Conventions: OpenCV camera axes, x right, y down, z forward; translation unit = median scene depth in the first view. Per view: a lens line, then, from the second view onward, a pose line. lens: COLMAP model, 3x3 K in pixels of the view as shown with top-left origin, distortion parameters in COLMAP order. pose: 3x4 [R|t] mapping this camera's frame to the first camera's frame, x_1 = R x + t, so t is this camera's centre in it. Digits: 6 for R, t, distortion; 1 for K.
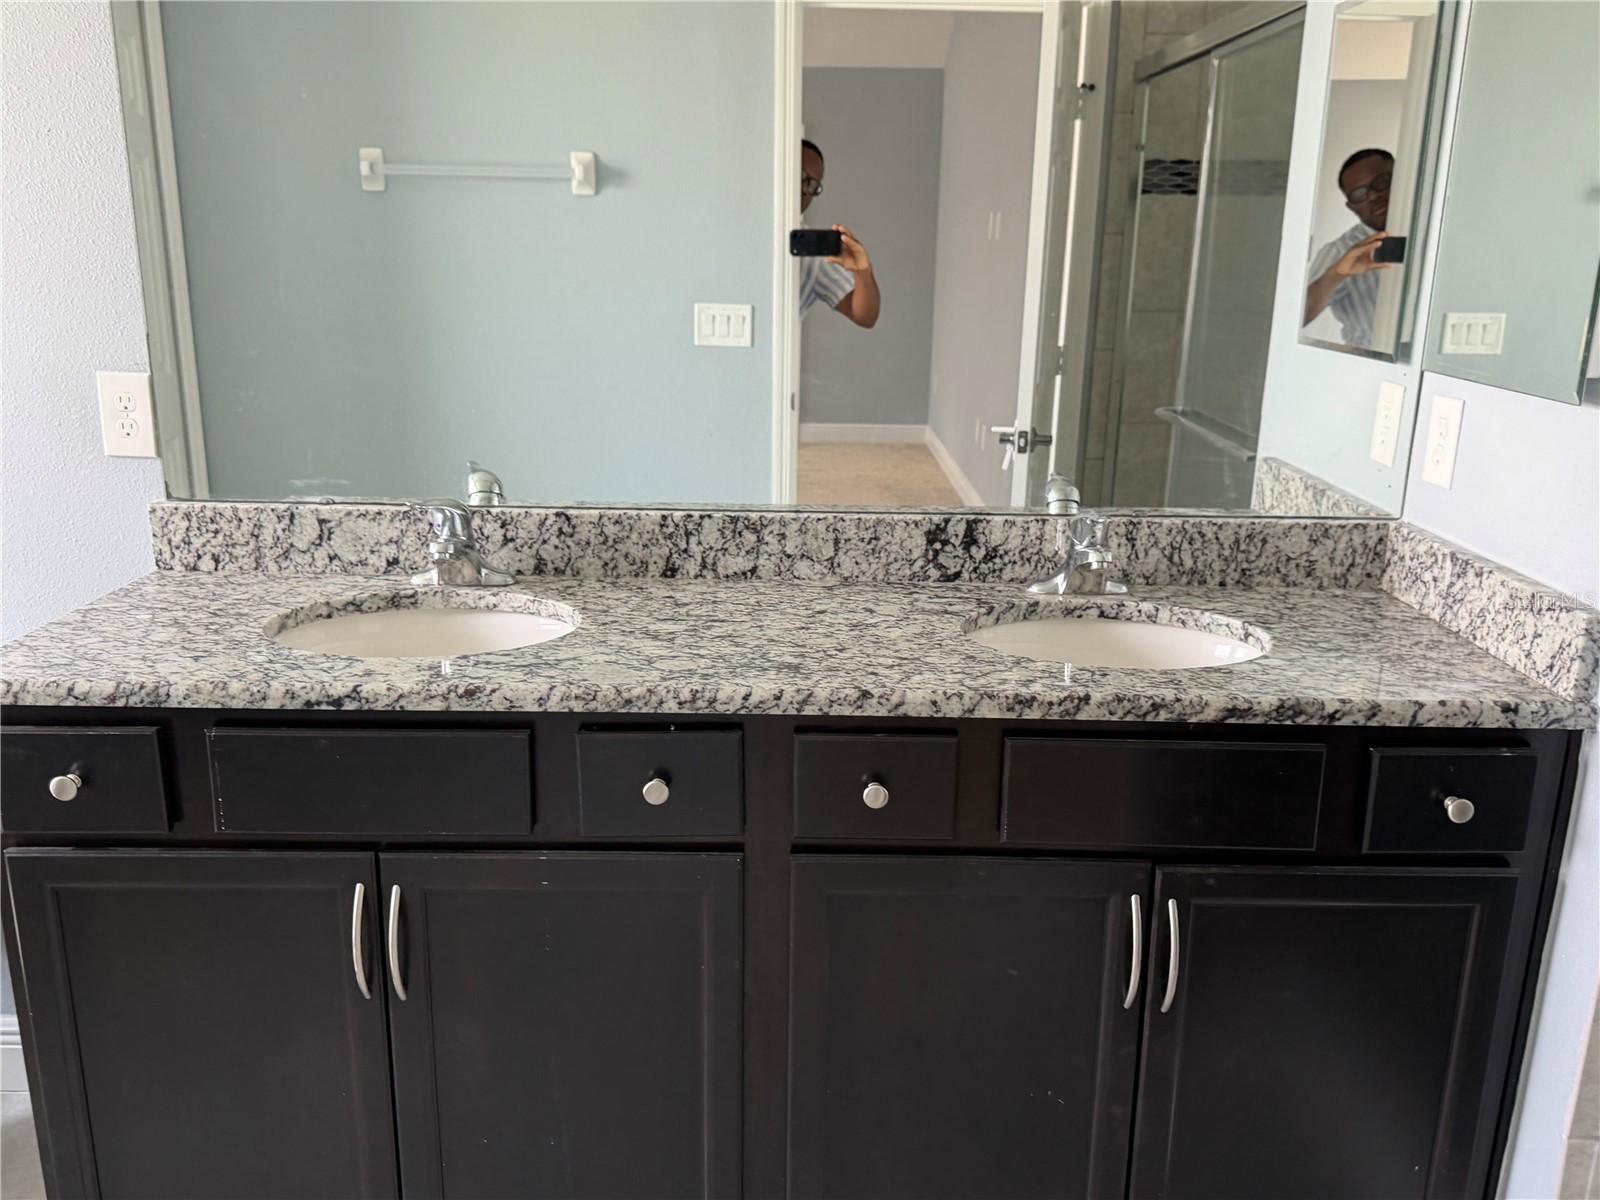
lens RADIAL K [[1319.4, 0, 794.5], [0, 1319.4, 604.7], [0, 0, 1]] dist [0.146585, -0.272399]
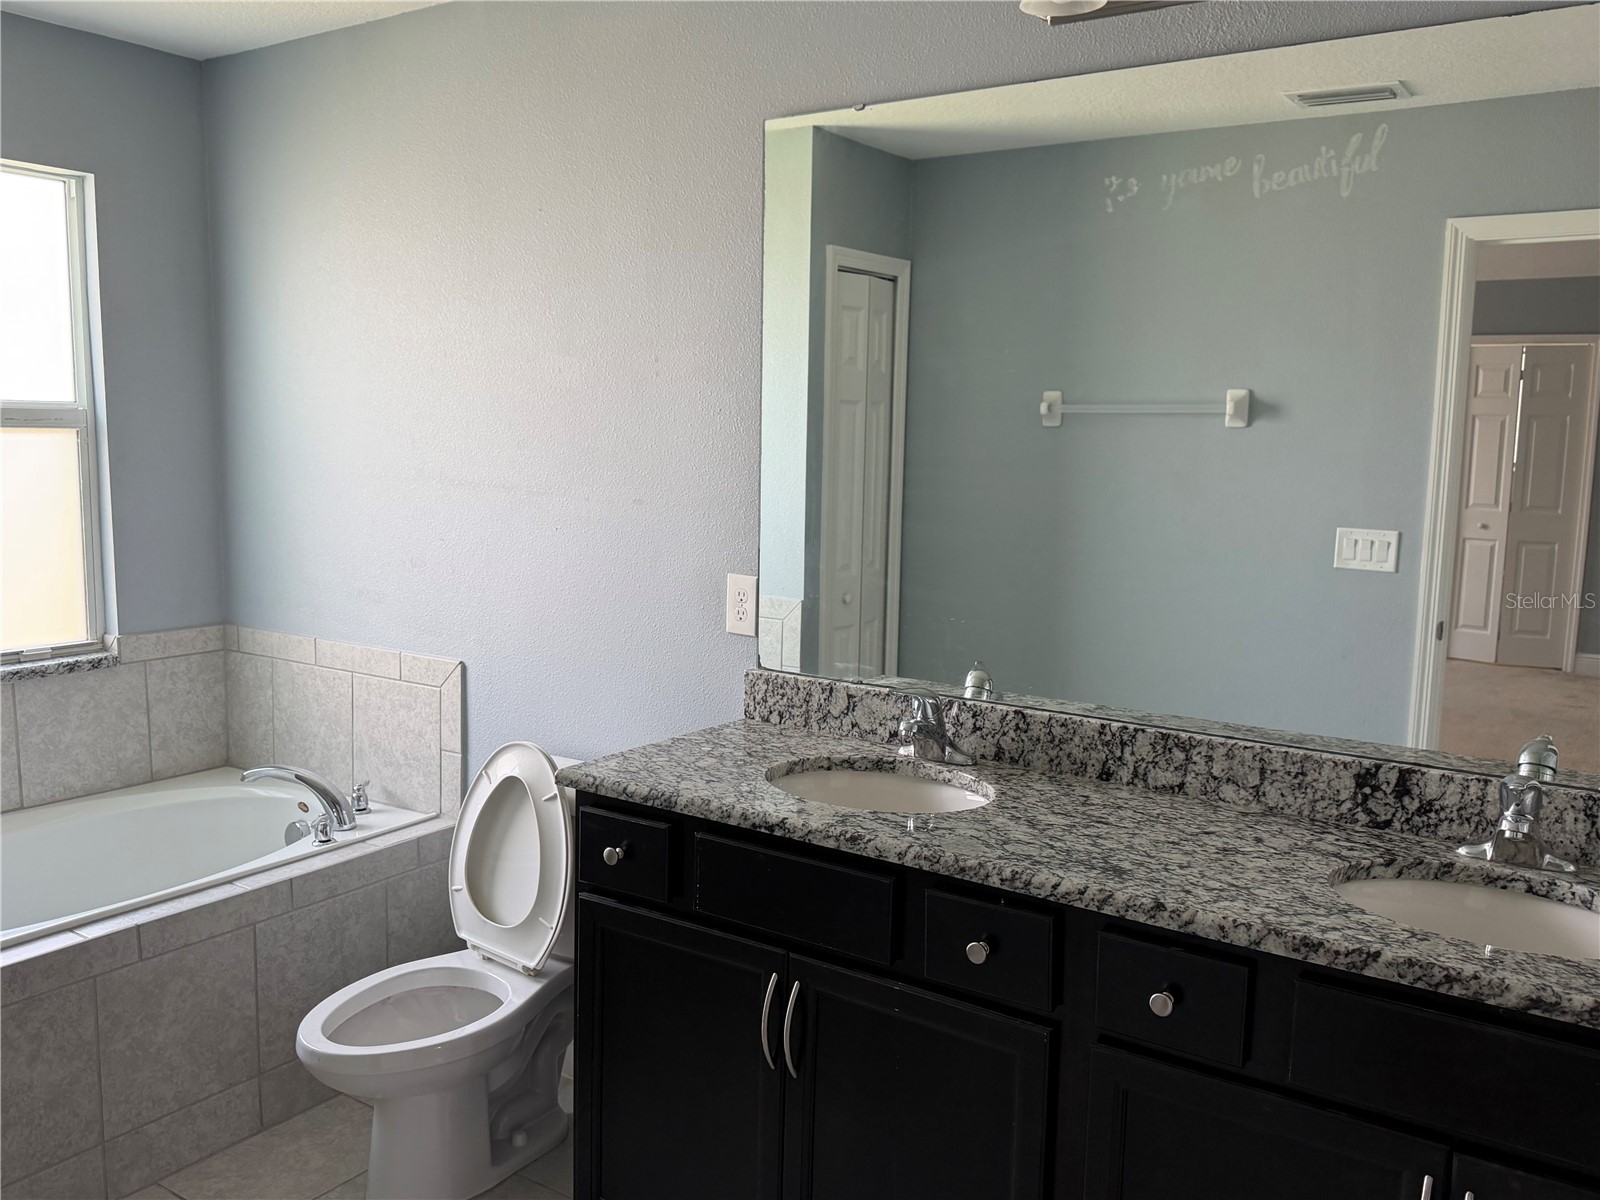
lens RADIAL K [[1319.4, 0, 794.5], [0, 1319.4, 604.7], [0, 0, 1]] dist [0.146585, -0.272399]
pose [[0.818880, 0.073887, -0.569188, 0.330698], [-0.154233, 0.983532, -0.094218, -0.020972], [0.552854, 0.164941, 0.816791, -0.089683]]
